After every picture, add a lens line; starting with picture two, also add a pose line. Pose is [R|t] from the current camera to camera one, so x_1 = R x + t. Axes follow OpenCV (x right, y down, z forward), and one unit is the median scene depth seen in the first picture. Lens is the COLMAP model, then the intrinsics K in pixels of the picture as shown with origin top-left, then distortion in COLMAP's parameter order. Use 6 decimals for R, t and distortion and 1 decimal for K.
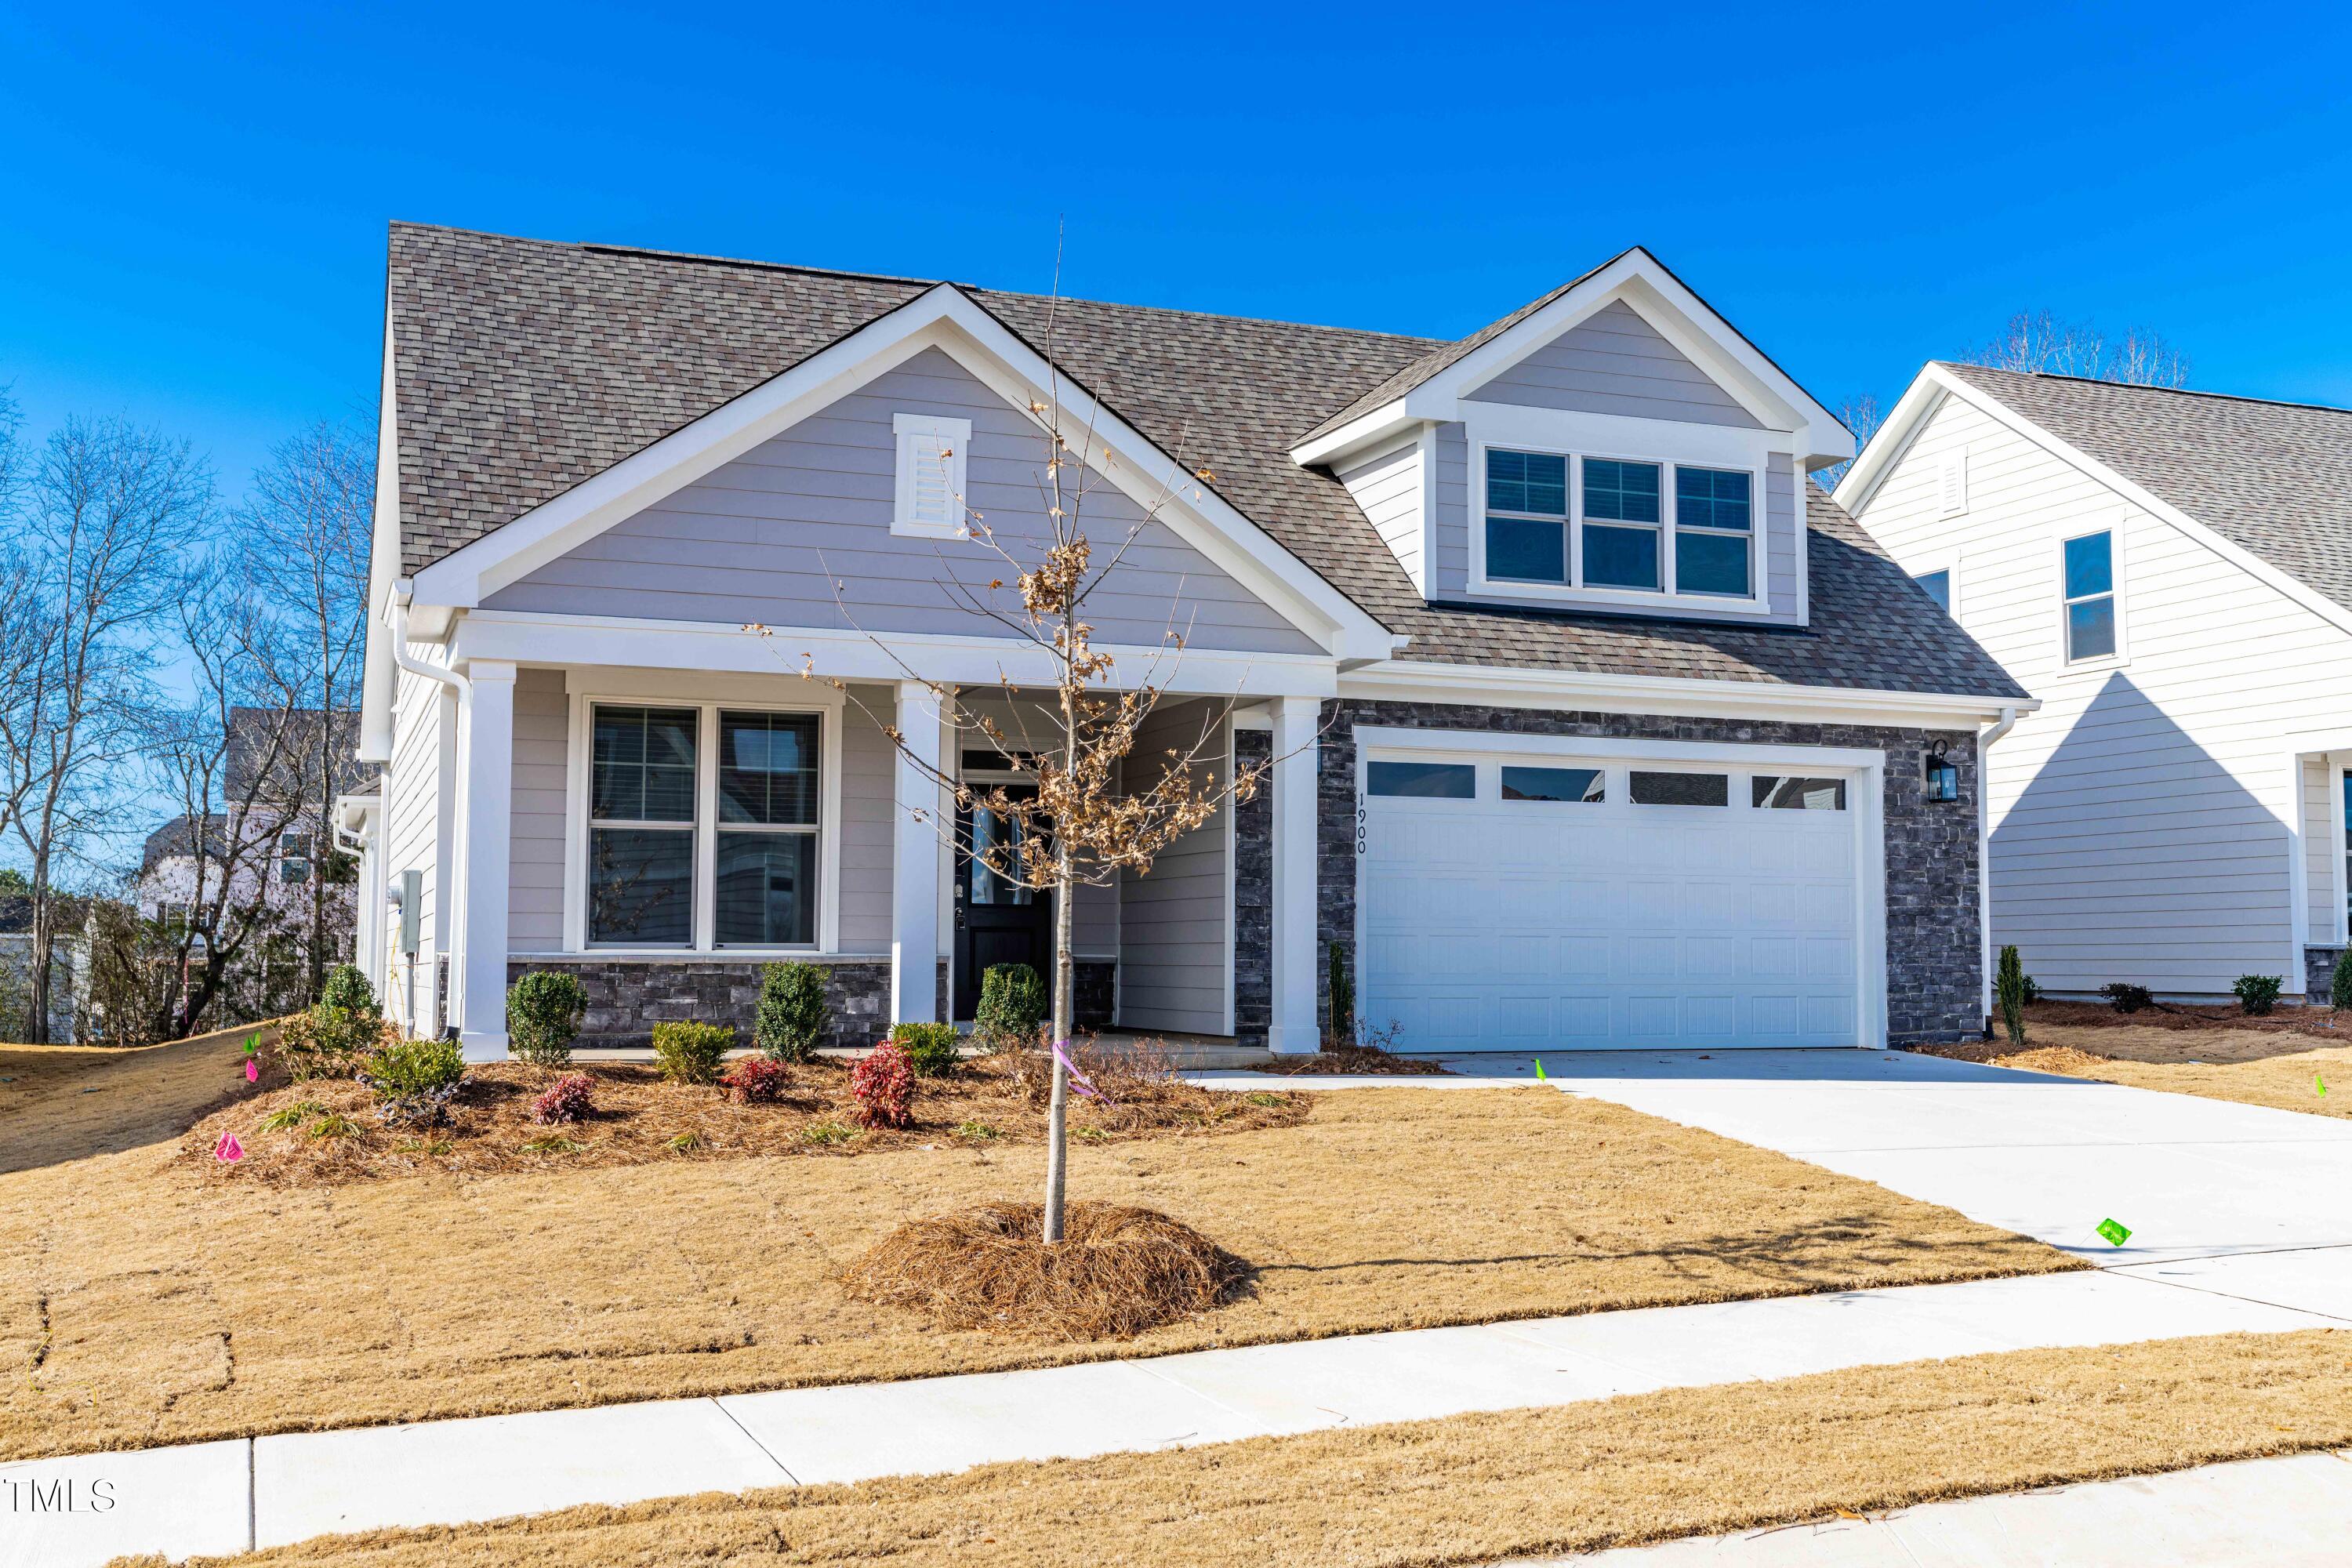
lens RADIAL K [[2284.5, 0, 1175.6], [0, 2284.5, 716.8], [0, 0, 1]] dist [0.004712, -0.002989]
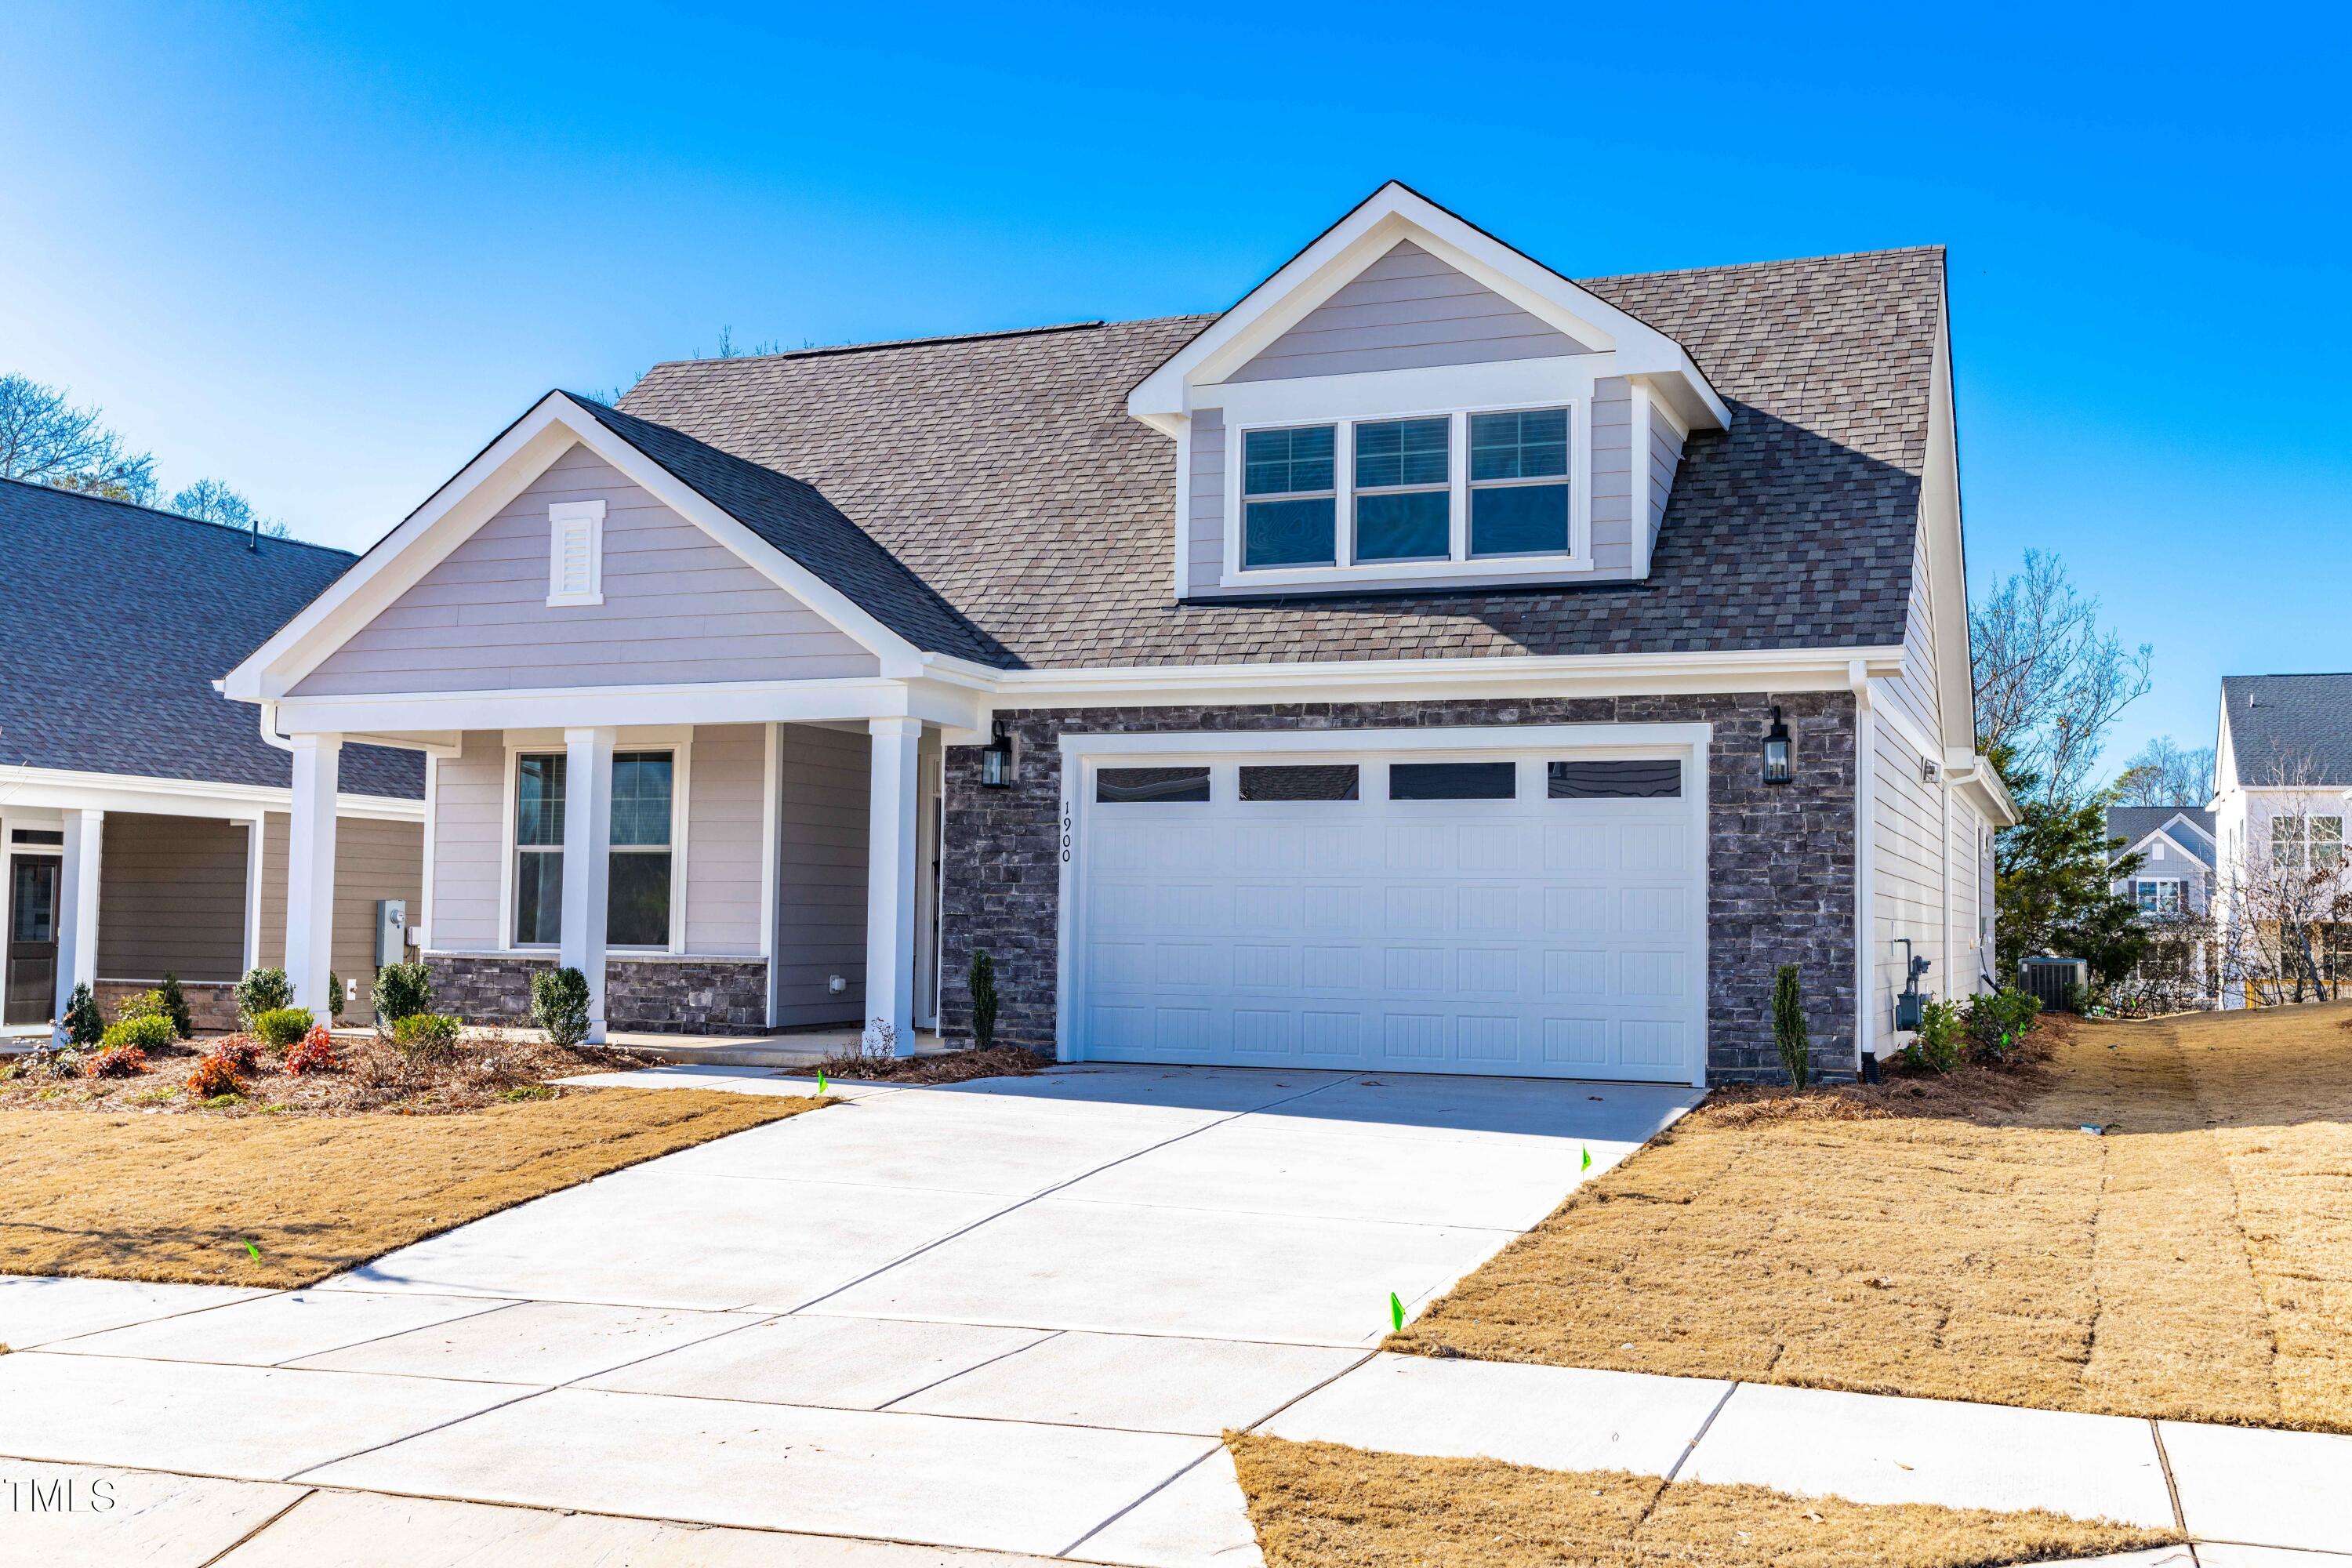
lens RADIAL K [[2286.4, 0, 1176.0], [0, 2286.4, 784.0], [0, 0, 1]] dist [-0.087747, 0.001689]
pose [[0.722306, -0.042208, -0.690285, 0.751280], [0.055685, 0.998445, -0.002782, 0.028884], [0.689328, -0.036429, 0.723533, 0.287098]]
